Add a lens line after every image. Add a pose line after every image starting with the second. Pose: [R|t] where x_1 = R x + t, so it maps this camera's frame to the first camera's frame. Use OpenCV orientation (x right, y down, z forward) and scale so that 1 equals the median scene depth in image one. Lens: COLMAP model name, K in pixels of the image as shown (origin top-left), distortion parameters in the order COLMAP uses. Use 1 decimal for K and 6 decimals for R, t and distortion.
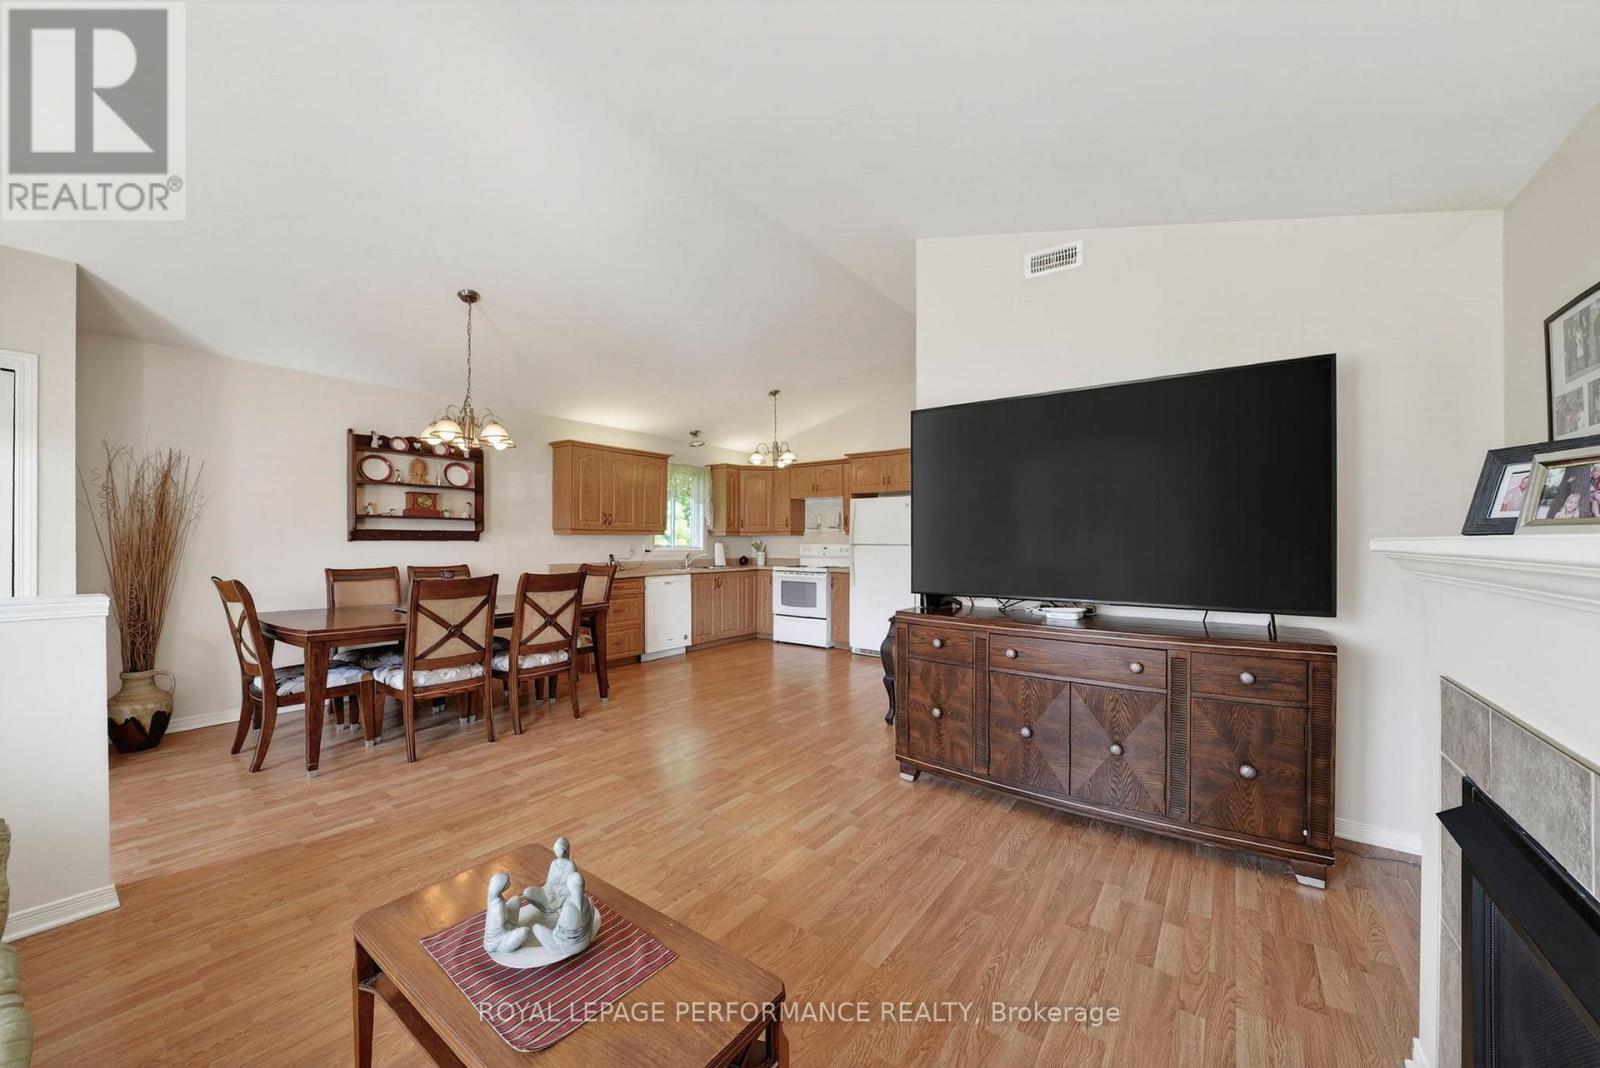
lens RADIAL K [[589.7, 0, 794.2], [0, 589.7, 537.3], [0, 0, 1]] dist [-0.010952, -0.000048]
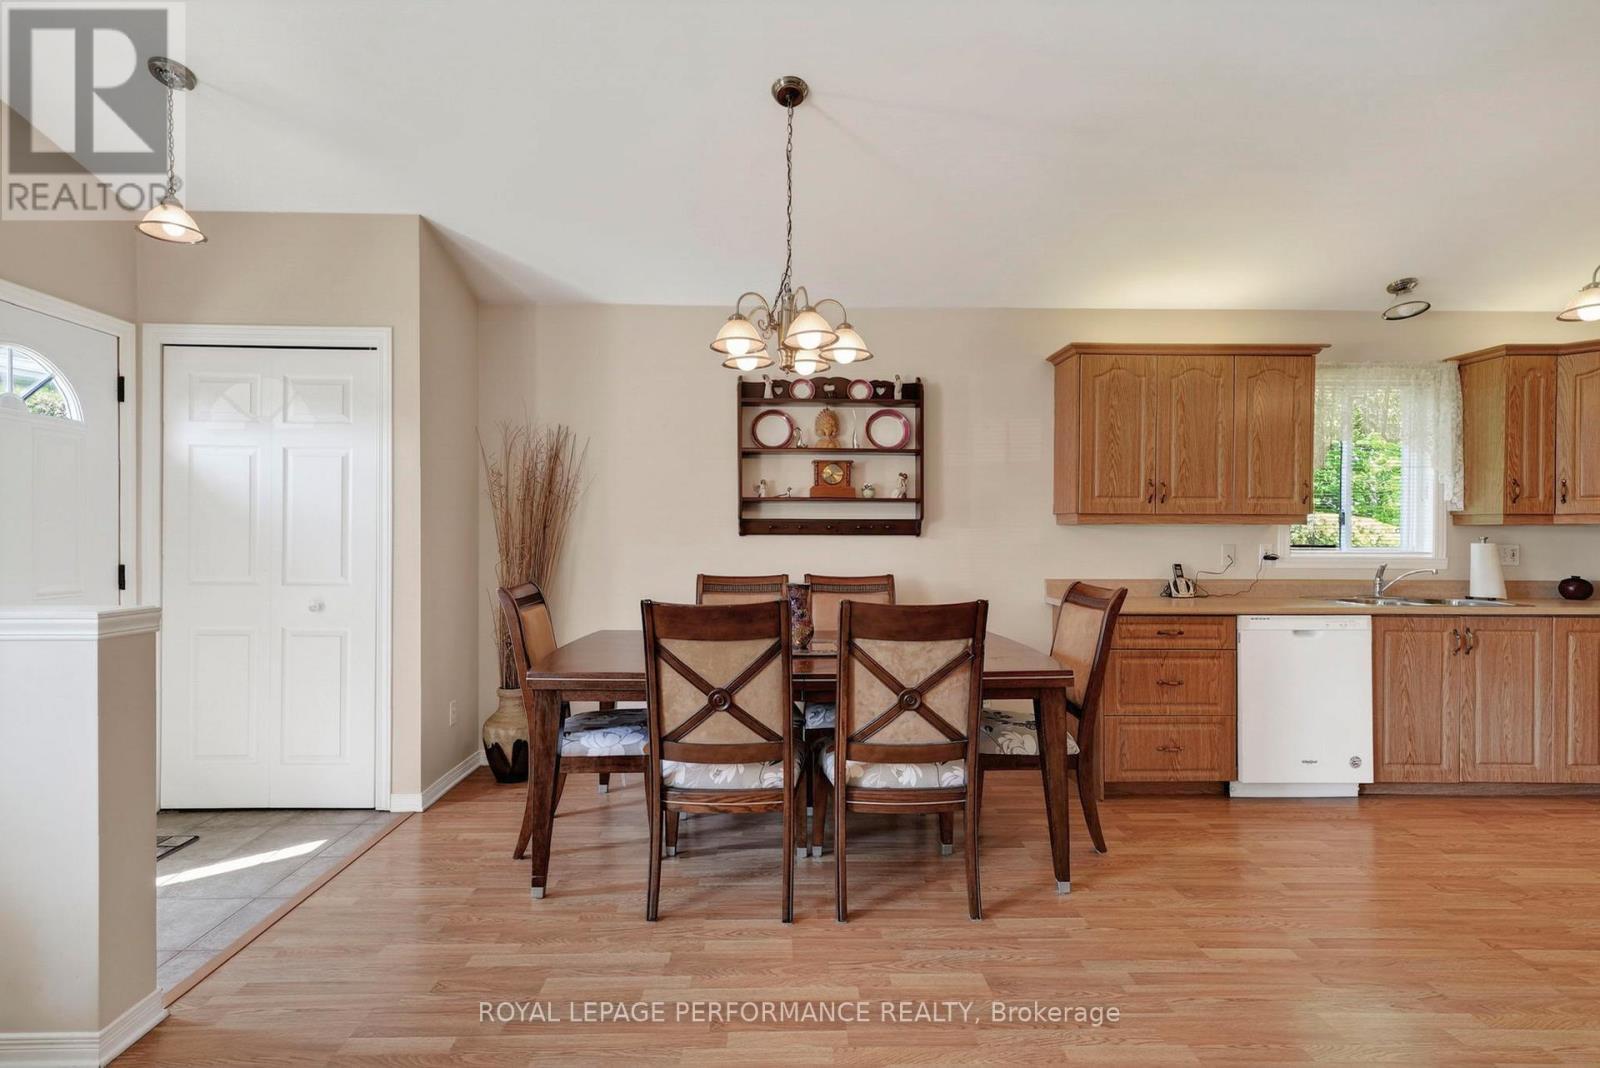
lens RADIAL K [[802.3, 0, 795.7], [0, 802.3, 535.6], [0, 0, 1]] dist [0.012763, 0.004476]
pose [[0.615410, 0.000584, -0.788207, 0.030201], [0.001799, 0.999996, 0.002145, 0.003418], [0.788205, -0.002738, 0.615407, 0.340777]]
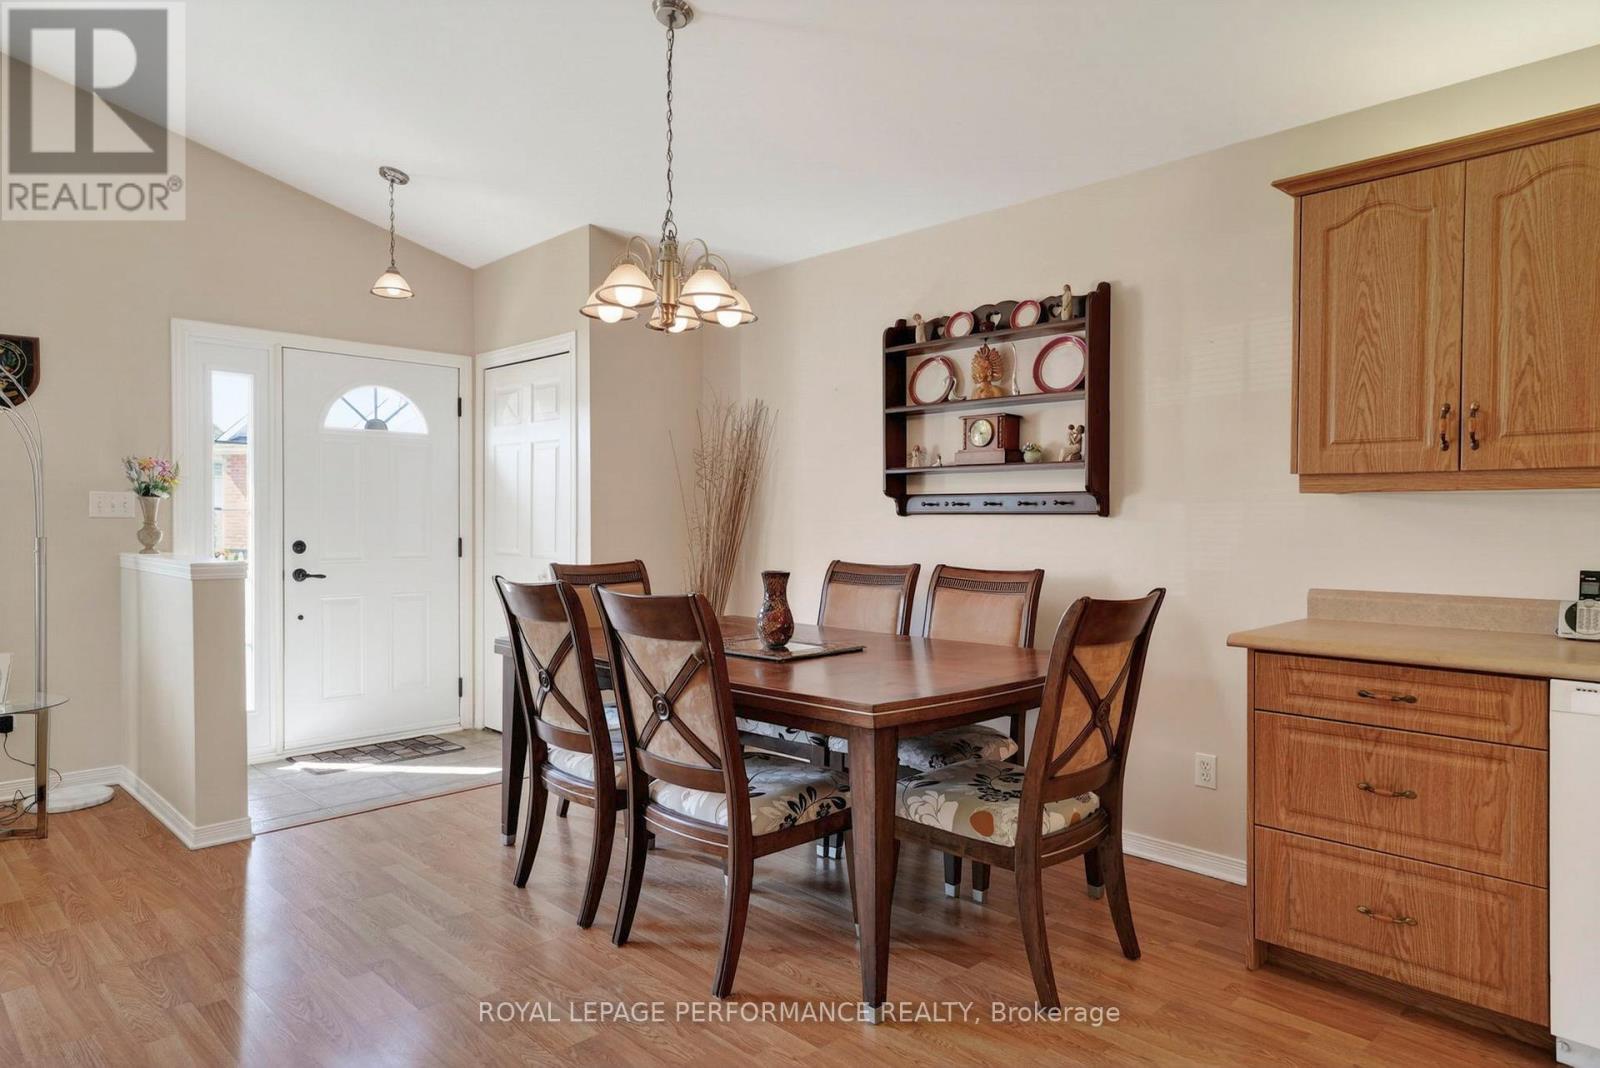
lens RADIAL K [[983.5, 0, 800.4], [0, 983.5, 531.1], [0, 0, 1]] dist [0.025709, -0.000842]
pose [[-0.160031, 0.011892, -0.987040, 0.156575], [0.002497, 0.999929, 0.011643, 0.007661], [0.987109, -0.000601, -0.160049, 0.784302]]
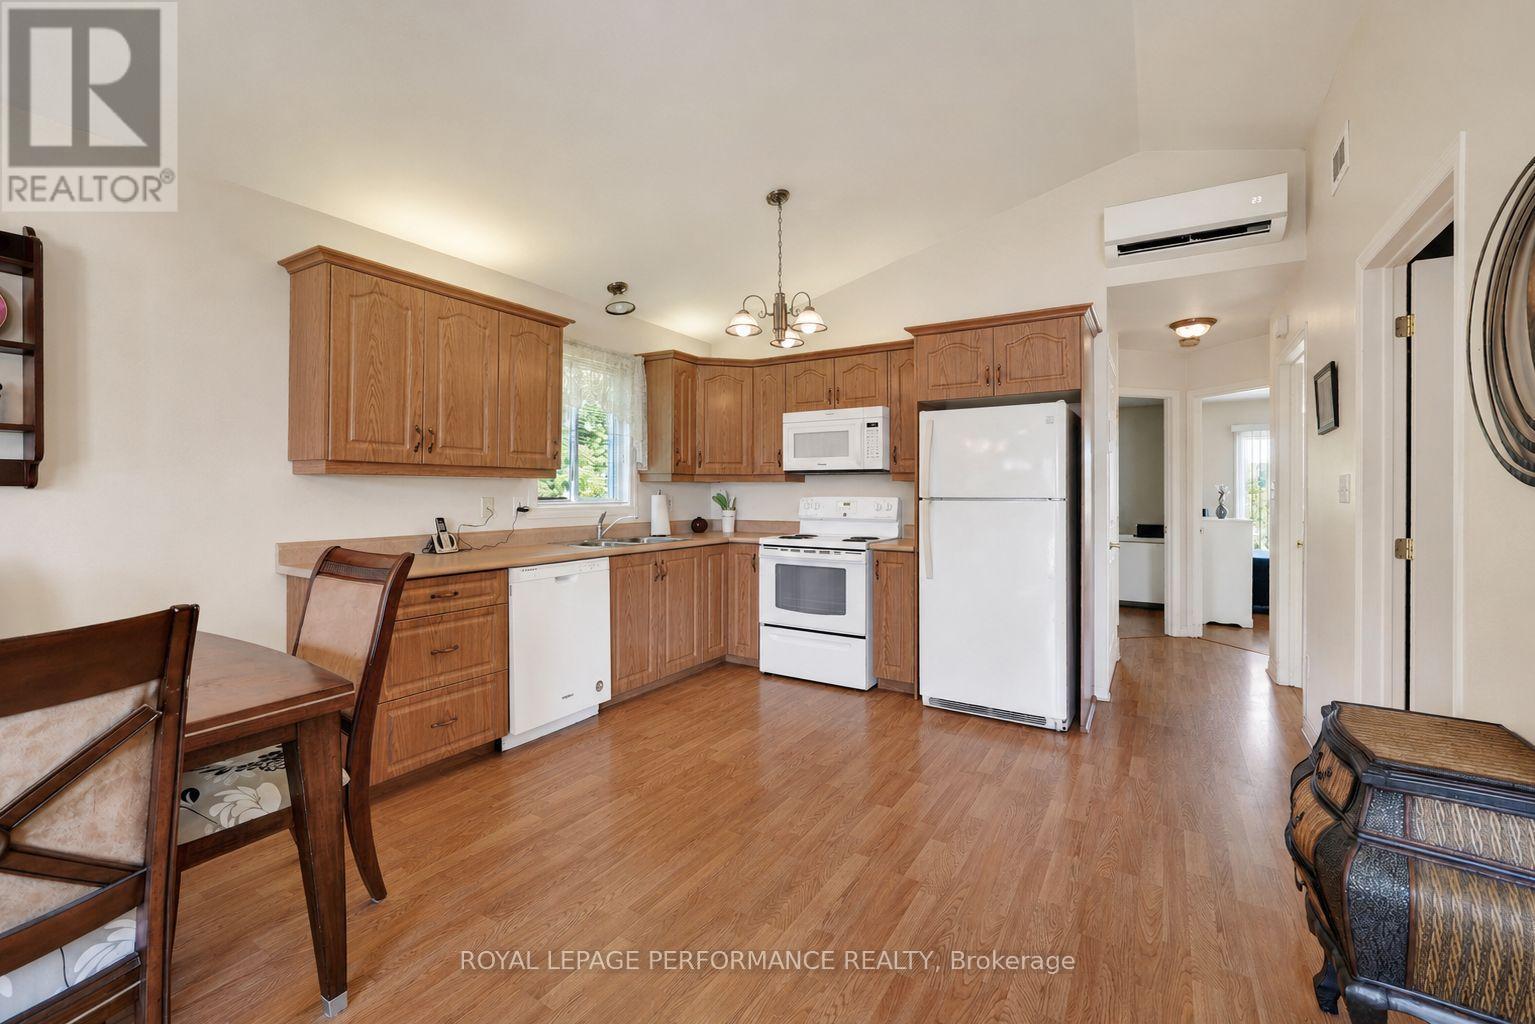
lens RADIAL K [[640.6, 0, 763.0], [0, 640.6, 493.8], [0, 0, 1]] dist [-0.002833, 0.001904]
pose [[0.997055, 0.003070, 0.076626, -0.094744], [-0.003648, 0.999966, 0.007407, 0.005178], [-0.076600, -0.007664, 0.997032, 0.487518]]
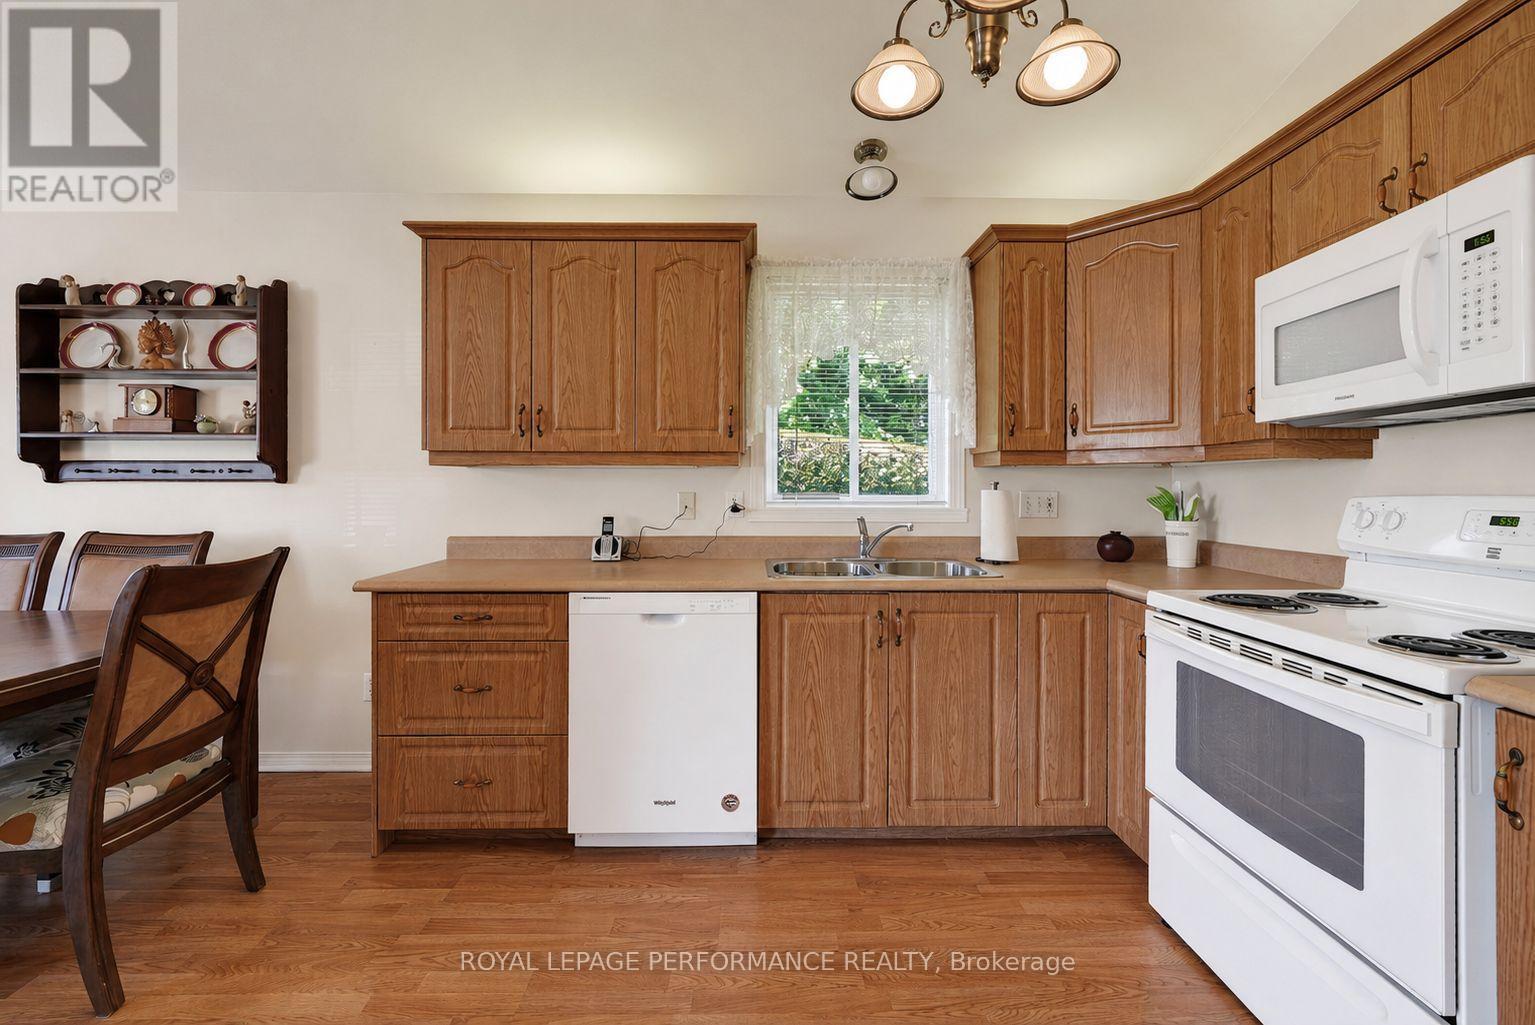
lens RADIAL K [[640.6, 0, 761.5], [0, 640.6, 475.8], [0, 0, 1]] dist [-0.002833, 0.001904]
pose [[0.597177, -0.010073, -0.802046, 0.093875], [0.004837, 0.999948, -0.008957, 0.006895], [0.802095, 0.001470, 0.597195, 0.873776]]
